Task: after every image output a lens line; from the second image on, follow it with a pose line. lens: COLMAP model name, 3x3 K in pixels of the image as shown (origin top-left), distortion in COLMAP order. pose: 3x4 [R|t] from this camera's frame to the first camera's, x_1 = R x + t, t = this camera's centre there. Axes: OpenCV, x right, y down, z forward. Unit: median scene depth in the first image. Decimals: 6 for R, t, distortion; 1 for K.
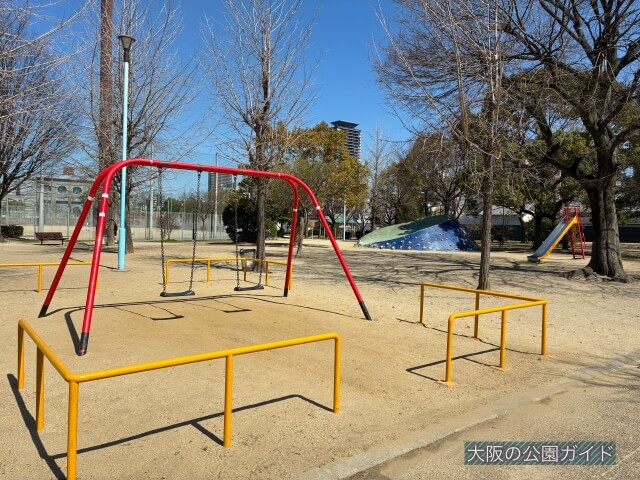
lens RADIAL K [[486.6, 0, 320.0], [0, 486.6, 240.0], [0, 0, 1]] dist [0.058636, -0.064483]
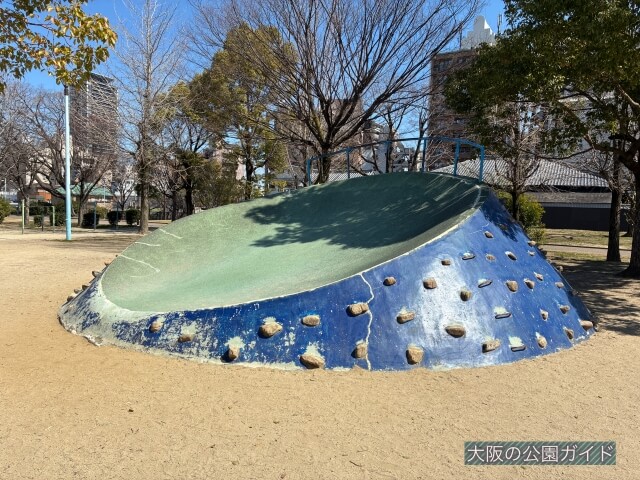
lens RADIAL K [[486.6, 0, 320.0], [0, 486.6, 240.0], [0, 0, 1]] dist [0.058636, -0.064483]
pose [[0.892416, -0.028418, 0.450318, 0.077935], [0.004630, 0.998539, 0.053839, -0.029207], [-0.451190, -0.045961, 0.891243, 0.823036]]
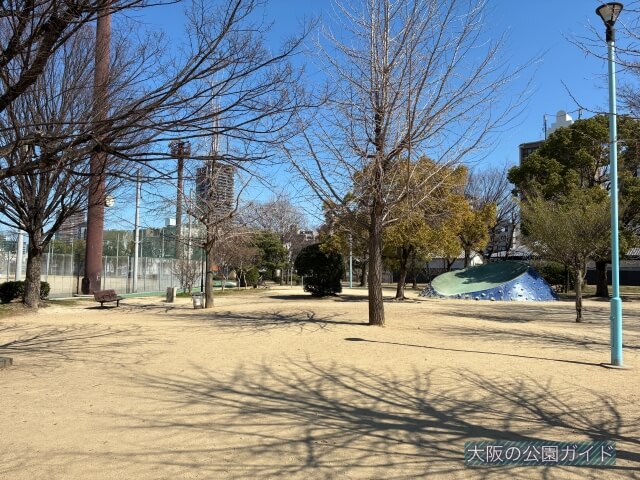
lens RADIAL K [[486.6, 0, 320.0], [0, 486.6, 240.0], [0, 0, 1]] dist [0.058636, -0.064483]
pose [[0.960595, 0.007711, 0.277844, -0.389901], [0.016136, 0.996382, -0.083437, -0.021021], [-0.277482, 0.084632, 0.956996, 0.207872]]
